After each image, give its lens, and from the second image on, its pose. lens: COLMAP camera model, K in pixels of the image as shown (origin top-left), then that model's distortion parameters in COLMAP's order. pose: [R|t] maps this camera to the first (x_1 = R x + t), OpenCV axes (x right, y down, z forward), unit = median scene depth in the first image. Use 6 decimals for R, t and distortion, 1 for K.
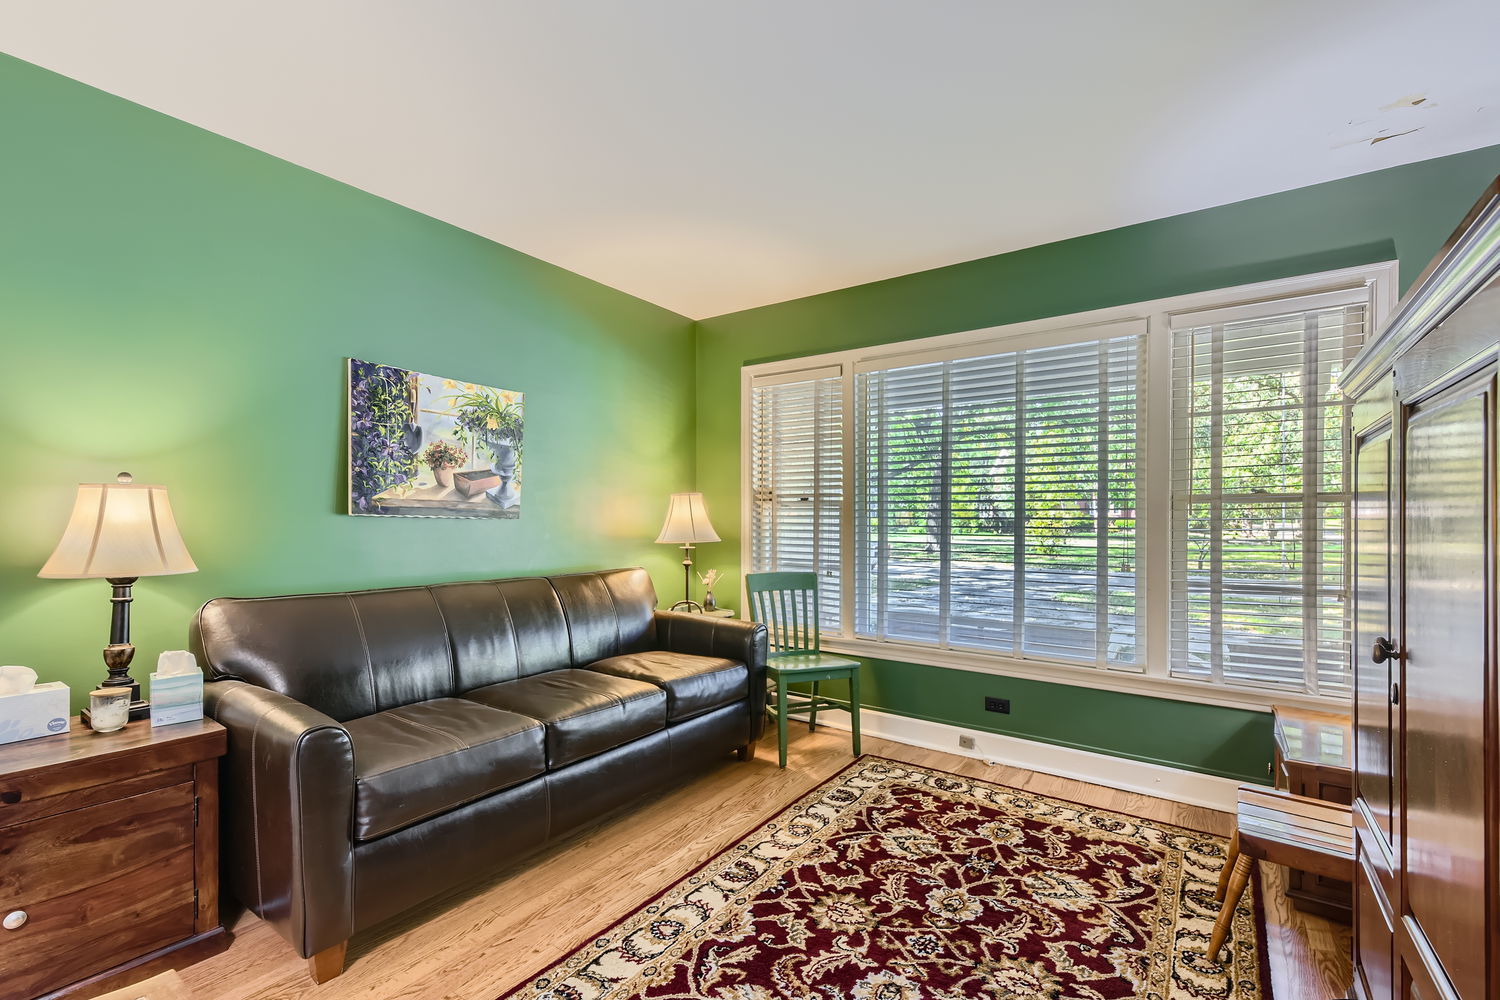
lens RADIAL K [[656.1, 0, 754.8], [0, 656.1, 507.1], [0, 0, 1]] dist [0.024137, -0.003877]
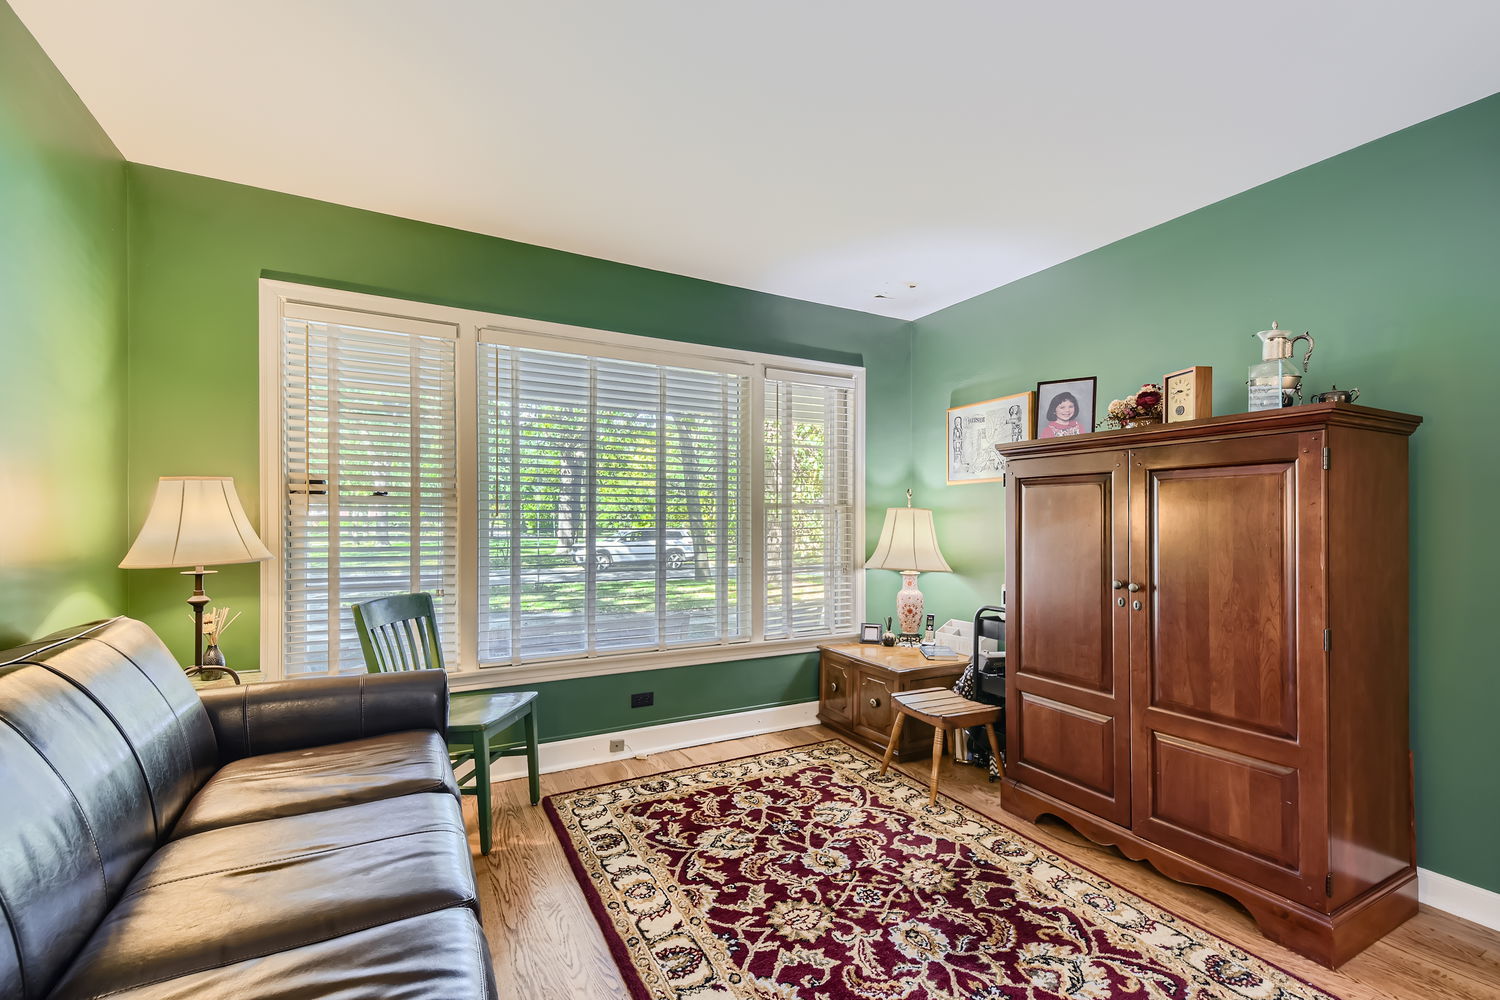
lens RADIAL K [[656.1, 0, 753.1], [0, 656.1, 510.1], [0, 0, 1]] dist [0.024137, -0.003877]
pose [[0.447462, 0.009661, 0.894251, -0.654177], [-0.016303, 0.999864, -0.002644, 0.001087], [-0.894154, -0.013396, 0.447559, 0.515634]]
